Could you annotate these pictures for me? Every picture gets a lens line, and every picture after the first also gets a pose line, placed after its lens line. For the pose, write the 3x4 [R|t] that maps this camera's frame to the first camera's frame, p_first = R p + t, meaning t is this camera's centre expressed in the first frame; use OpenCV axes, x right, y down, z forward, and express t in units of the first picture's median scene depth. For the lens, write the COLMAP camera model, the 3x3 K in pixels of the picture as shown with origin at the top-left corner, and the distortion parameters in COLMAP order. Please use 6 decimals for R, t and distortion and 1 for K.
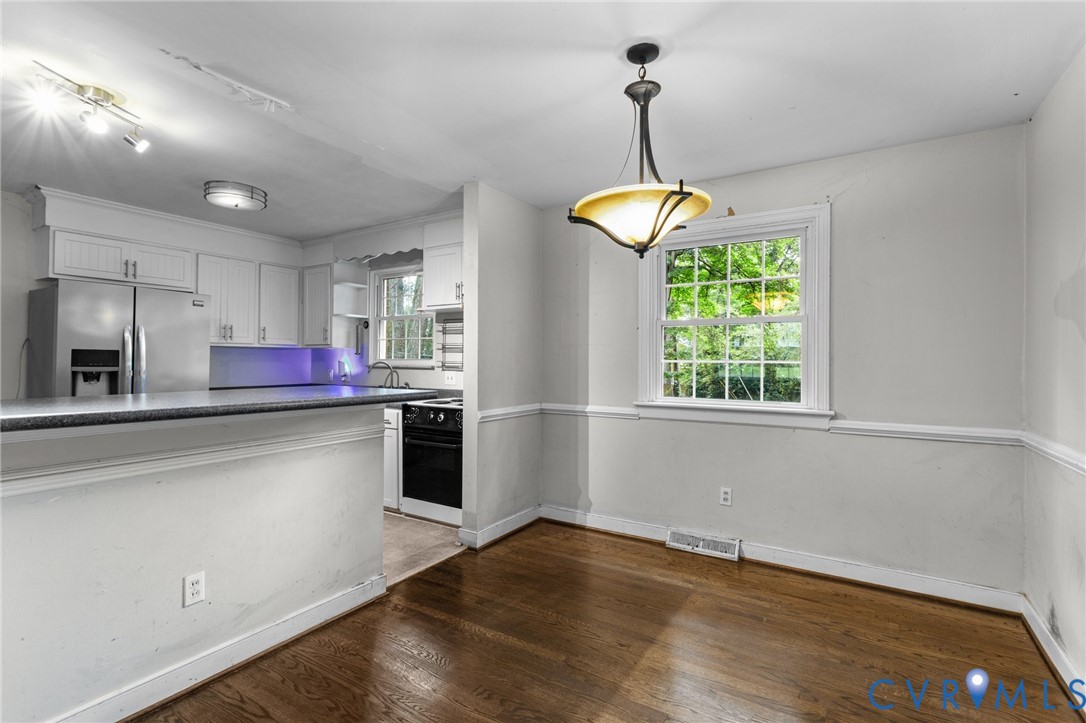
lens RADIAL K [[509.2, 0, 550.5], [0, 509.2, 352.8], [0, 0, 1]] dist [-0.000241, 0.000008]
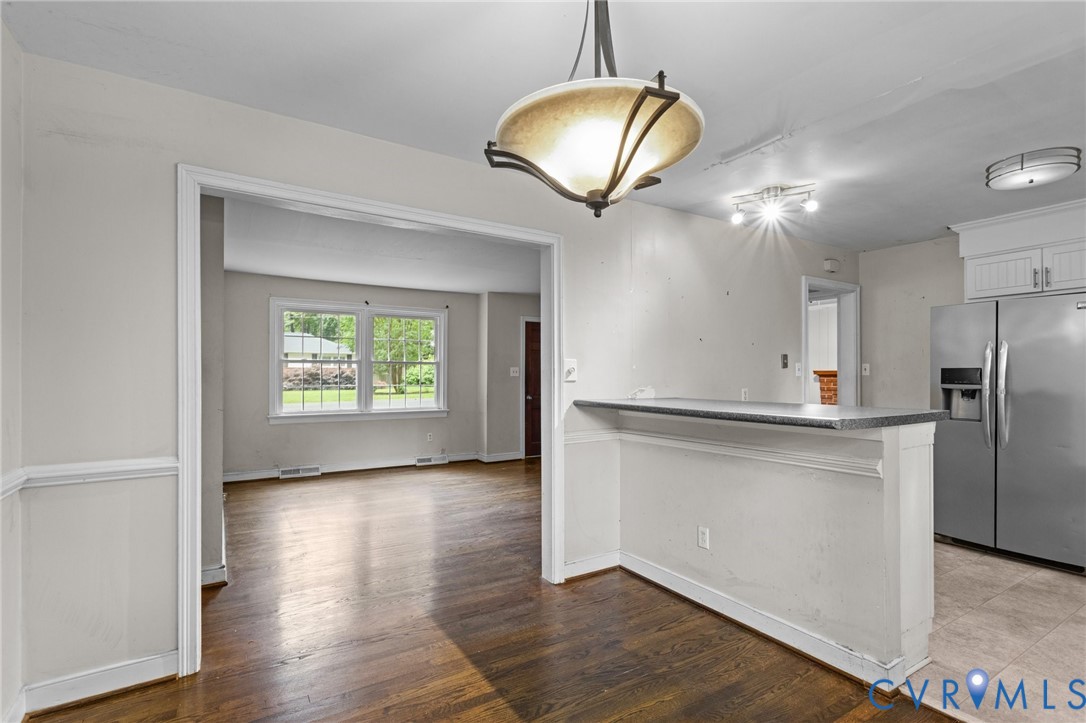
lens RADIAL K [[531.2, 0, 541.8], [0, 531.2, 370.8], [0, 0, 1]] dist [-0.000017, 0.000487]
pose [[-0.455820, -0.015253, -0.889941, 0.530081], [0.011320, 0.999673, -0.022931, 0.016362], [0.890000, -0.020527, -0.455498, 0.813491]]
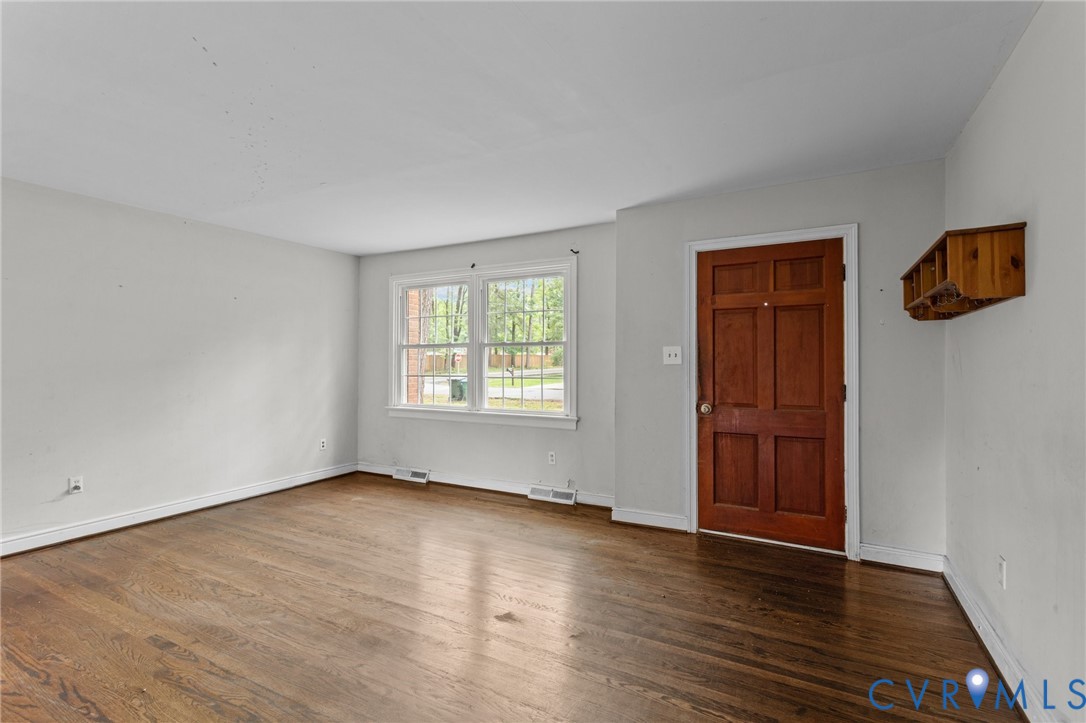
lens RADIAL K [[515.2, 0, 543.0], [0, 515.2, 361.5], [0, 0, 1]] dist [-0.000979, 0.000227]
pose [[-0.998331, -0.008070, -0.057179, -1.179361], [-0.006882, 0.999757, -0.020943, 0.006050], [0.057335, -0.020514, -0.998144, 0.779995]]
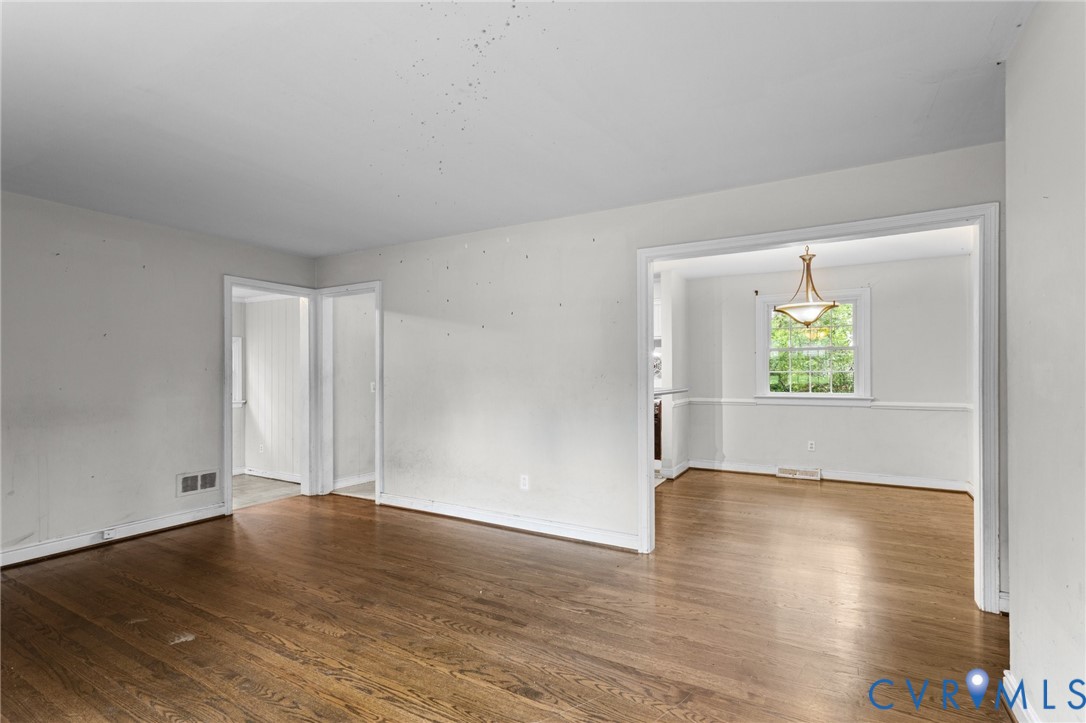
lens RADIAL K [[515.2, 0, 543.0], [0, 515.2, 361.5], [0, 0, 1]] dist [-0.000979, 0.000227]
pose [[0.999116, -0.009357, 0.040986, -0.672282], [0.009529, 0.999947, -0.004015, -0.019473], [-0.040946, 0.004402, 0.999152, -0.779487]]
